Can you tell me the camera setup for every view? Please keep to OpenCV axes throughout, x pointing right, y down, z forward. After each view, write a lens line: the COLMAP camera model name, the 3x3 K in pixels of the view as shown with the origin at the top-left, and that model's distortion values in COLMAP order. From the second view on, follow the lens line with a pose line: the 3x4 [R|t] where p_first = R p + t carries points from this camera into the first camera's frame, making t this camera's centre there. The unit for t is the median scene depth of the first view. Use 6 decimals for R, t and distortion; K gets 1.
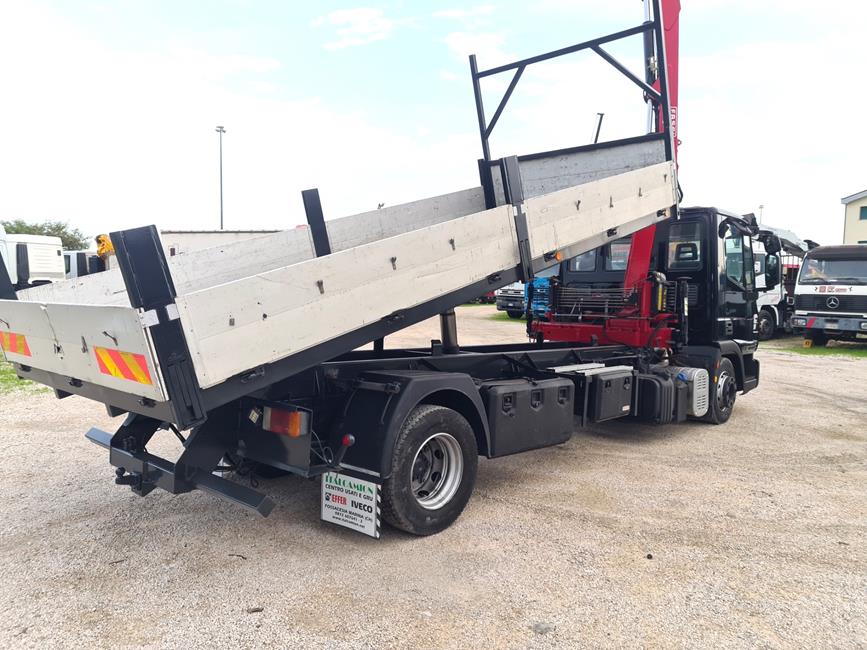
lens RADIAL K [[711.9, 0, 433.4], [0, 711.9, 307.2], [0, 0, 1]] dist [-0.119887, -0.001556]
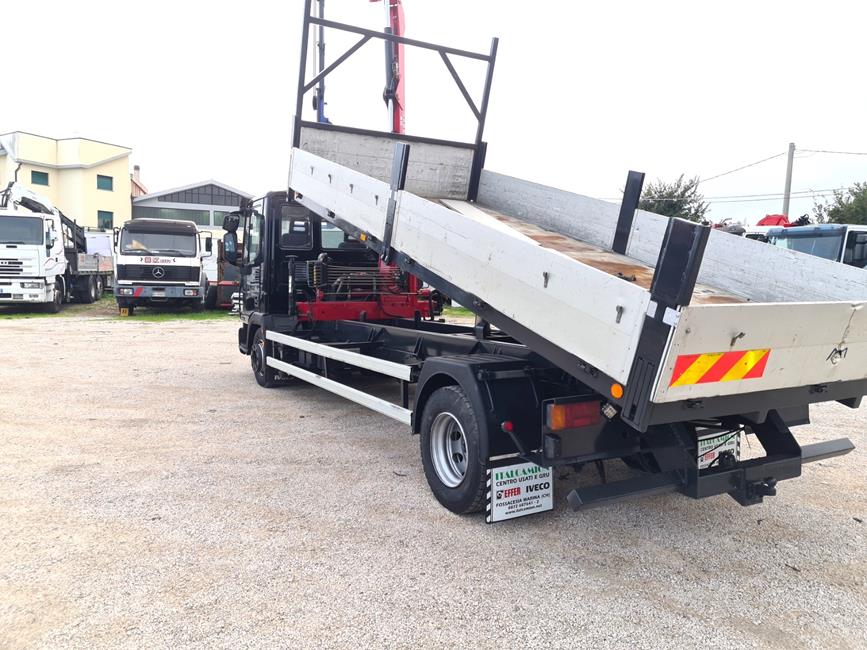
lens RADIAL K [[663.1, 0, 445.1], [0, 663.1, 322.0], [0, 0, 1]] dist [0.058435, -0.005481]
pose [[0.301166, -0.078747, 0.950315, -0.696855], [0.007347, 0.996746, 0.080266, -0.024116], [-0.953543, -0.017192, 0.300765, 0.558774]]
